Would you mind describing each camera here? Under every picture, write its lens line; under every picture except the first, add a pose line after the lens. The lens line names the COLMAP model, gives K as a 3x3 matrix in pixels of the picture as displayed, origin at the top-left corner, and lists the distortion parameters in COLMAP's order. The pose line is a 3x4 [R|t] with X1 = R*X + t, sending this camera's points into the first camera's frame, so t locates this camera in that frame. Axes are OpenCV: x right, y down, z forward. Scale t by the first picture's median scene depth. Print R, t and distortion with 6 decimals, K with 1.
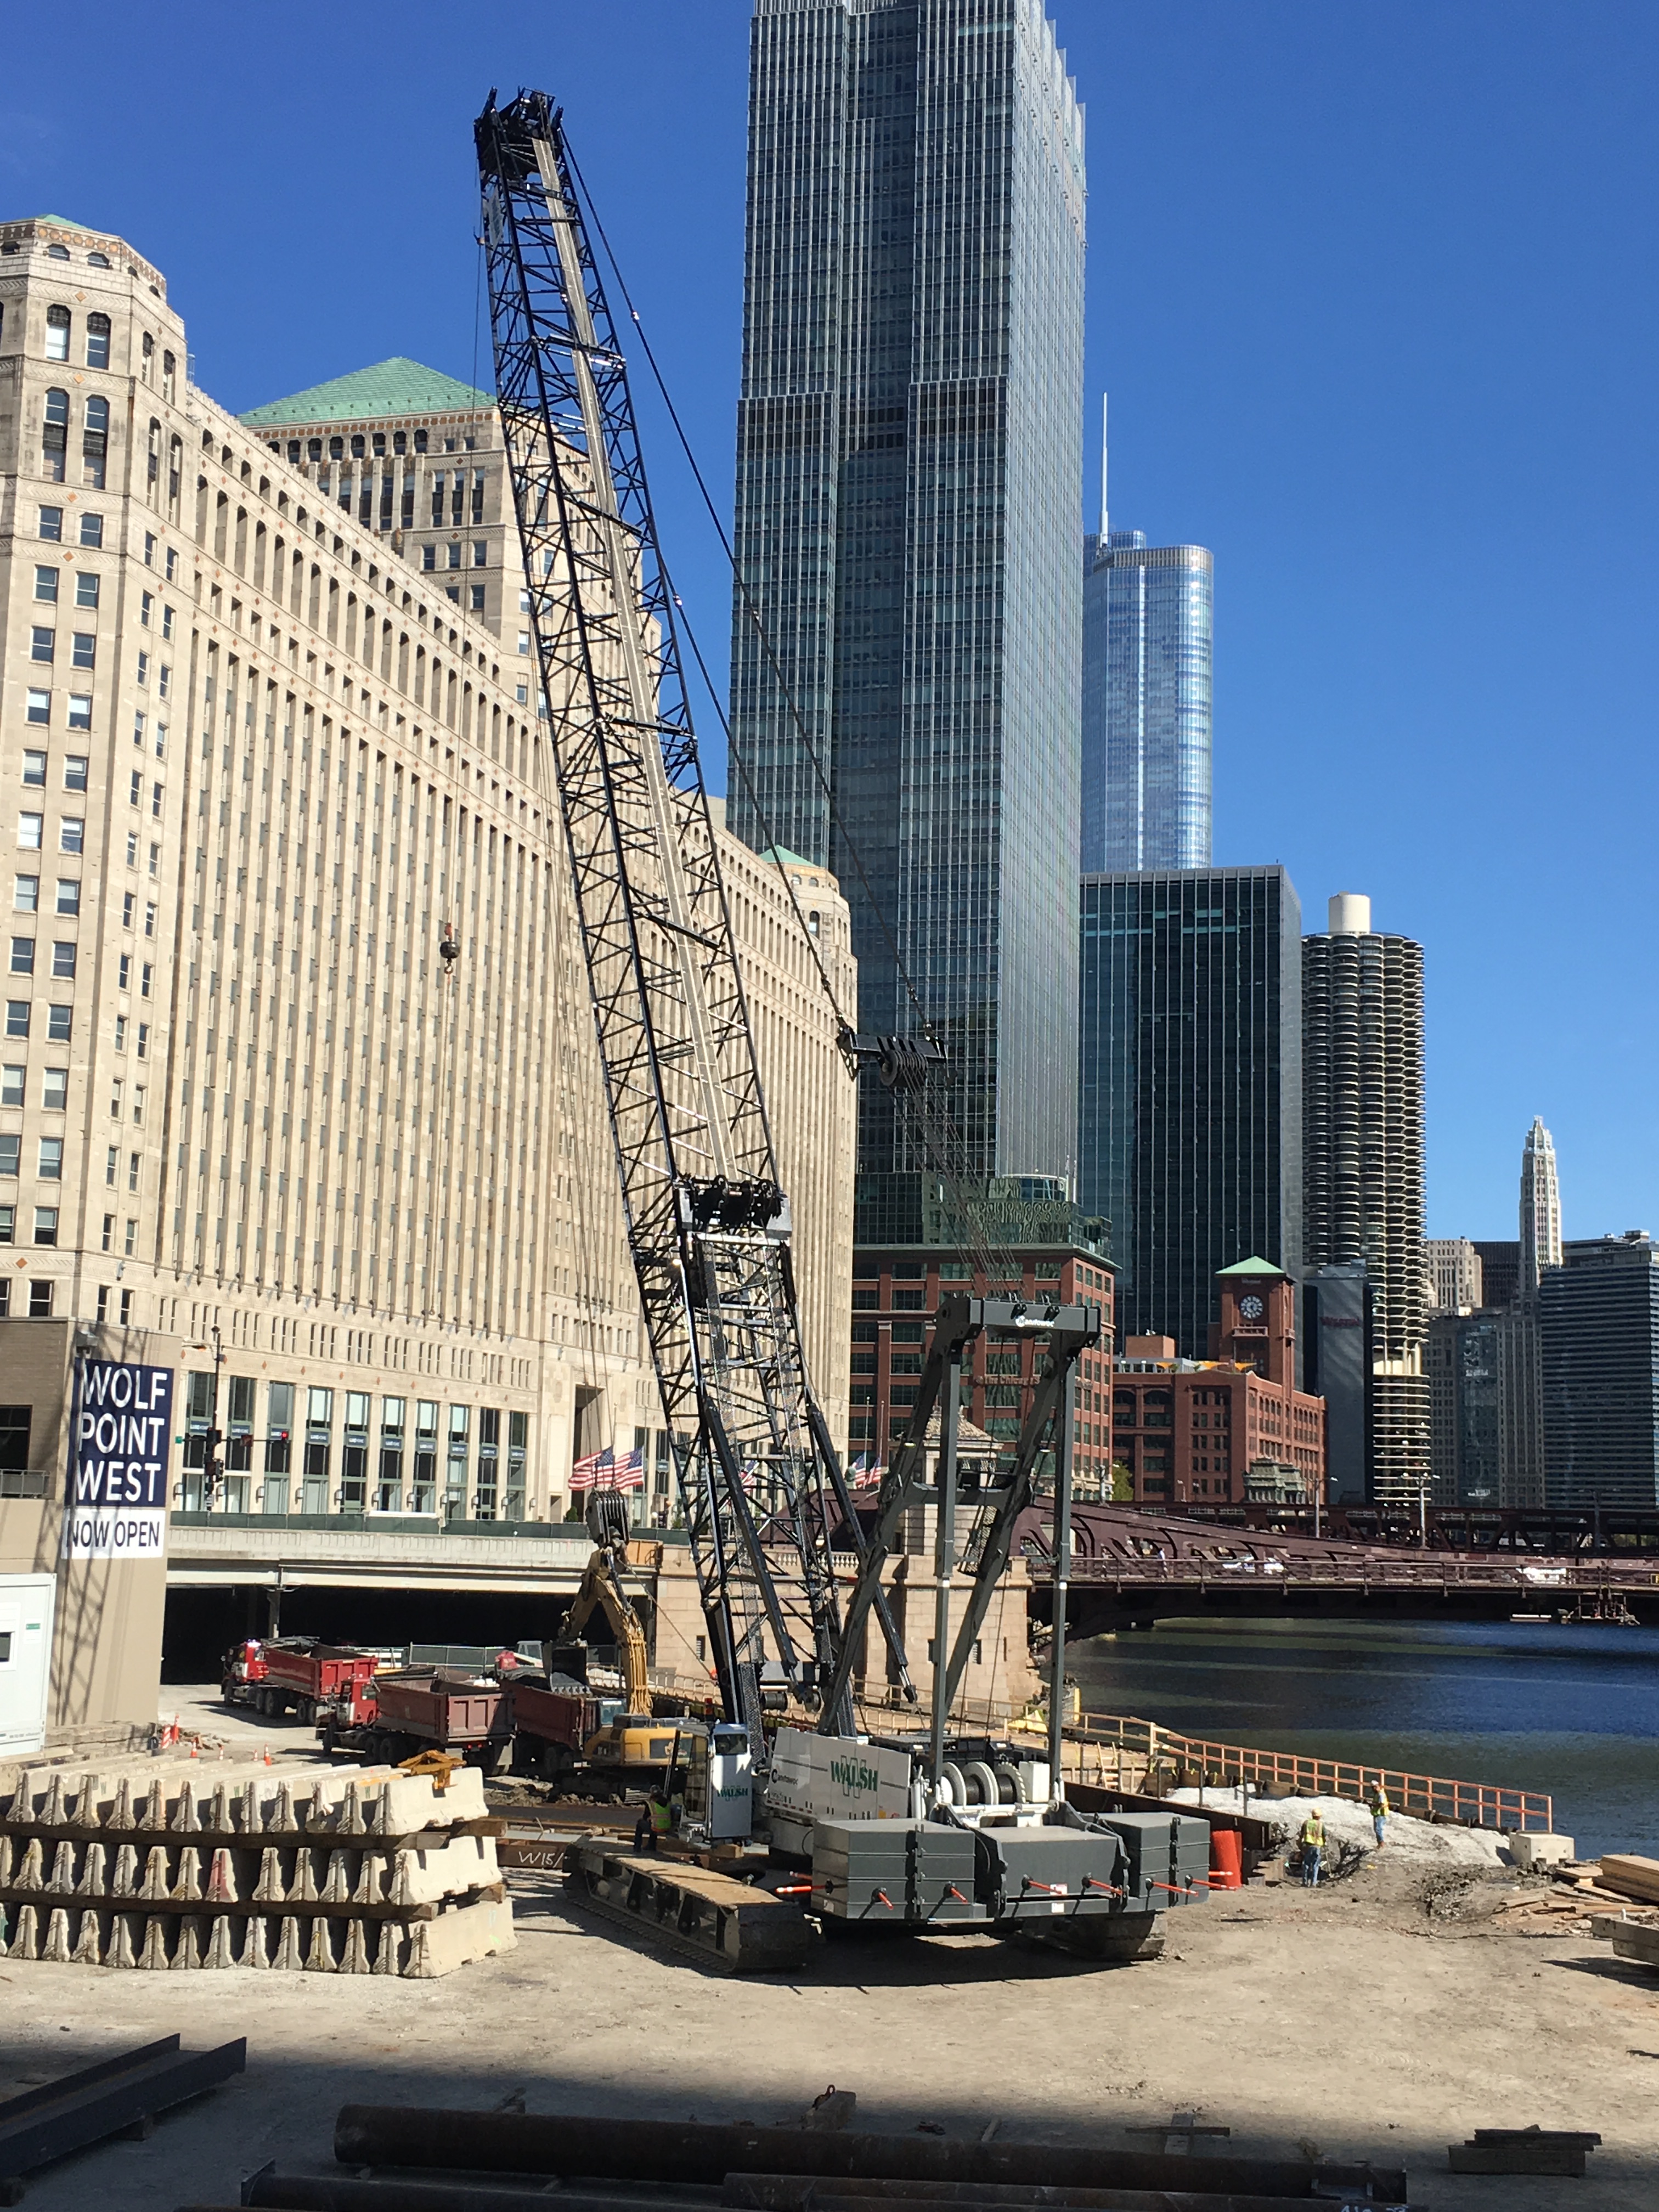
lens RADIAL K [[2755.7, 0, 830.8], [0, 2755.7, 1101.7], [0, 0, 1]] dist [0.116051, 0.000000]
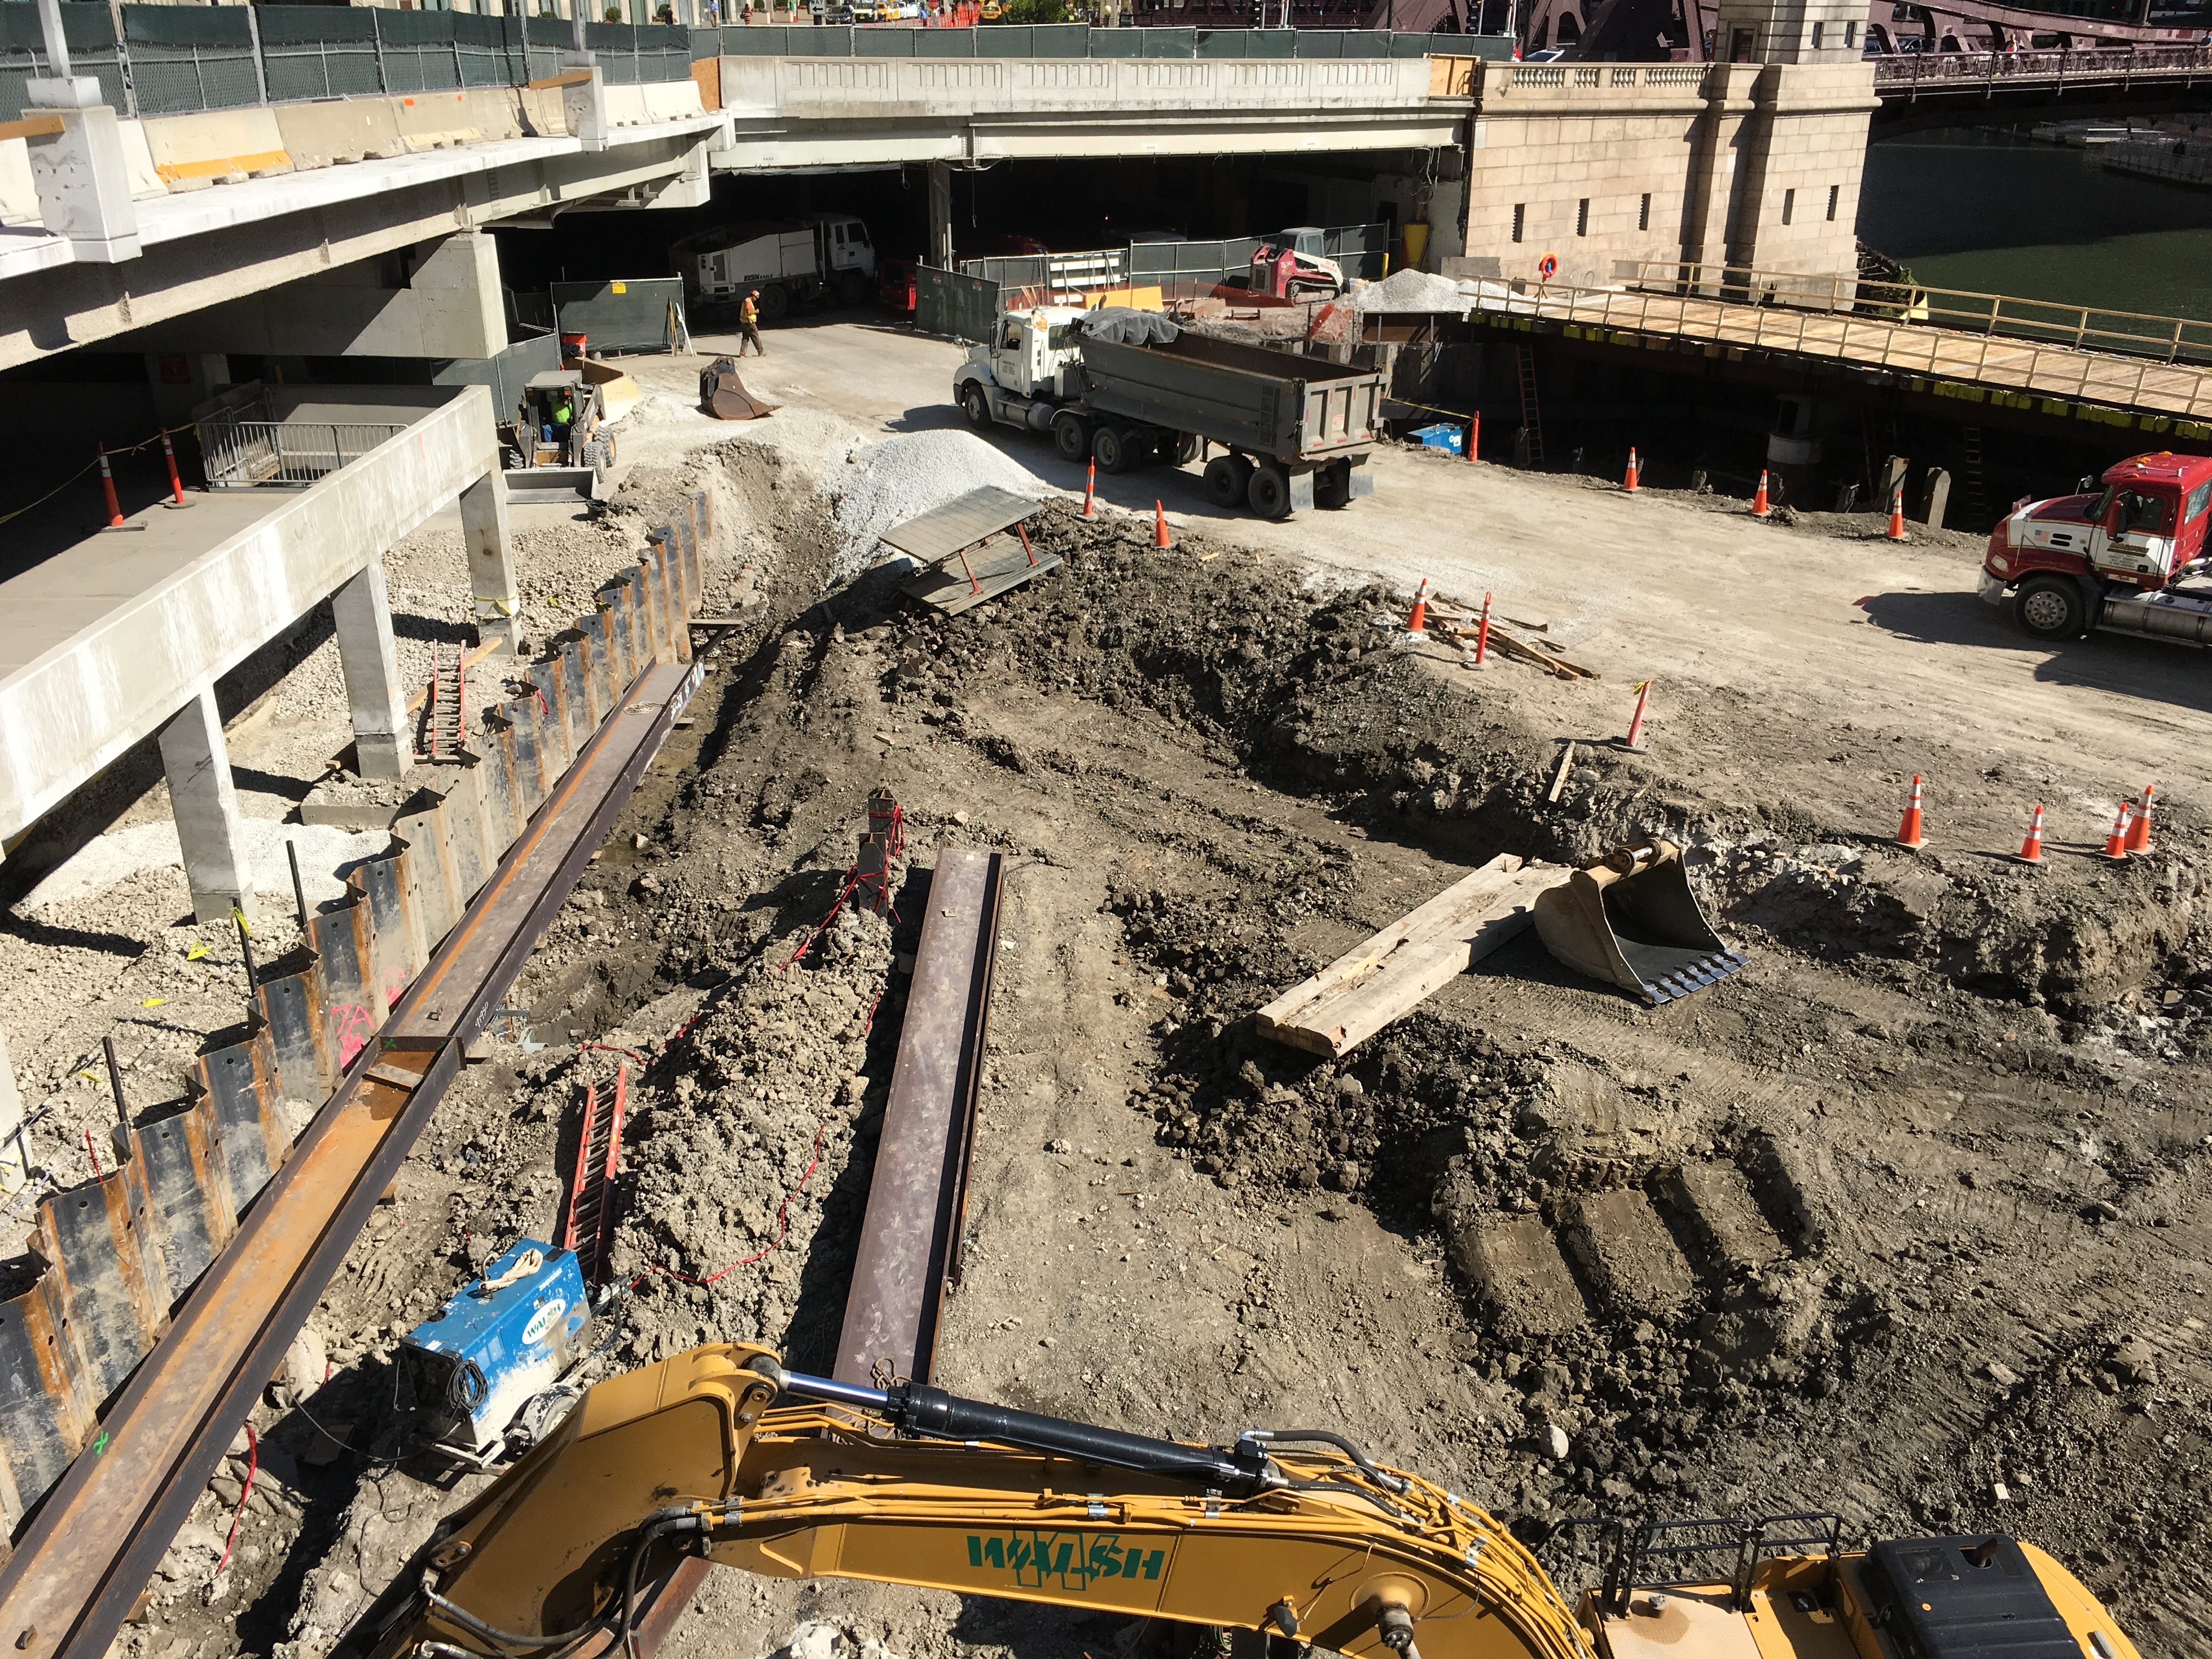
lens RADIAL K [[1843.7, 0, 1106.8], [0, 1843.7, 825.0], [0, 0, 1]] dist [0.051115, -0.067775]
pose [[0.962612, -0.127940, 0.238768, -0.062126], [-0.024565, 0.836575, 0.547301, 0.017167], [-0.269769, -0.532704, 0.802154, 0.134273]]
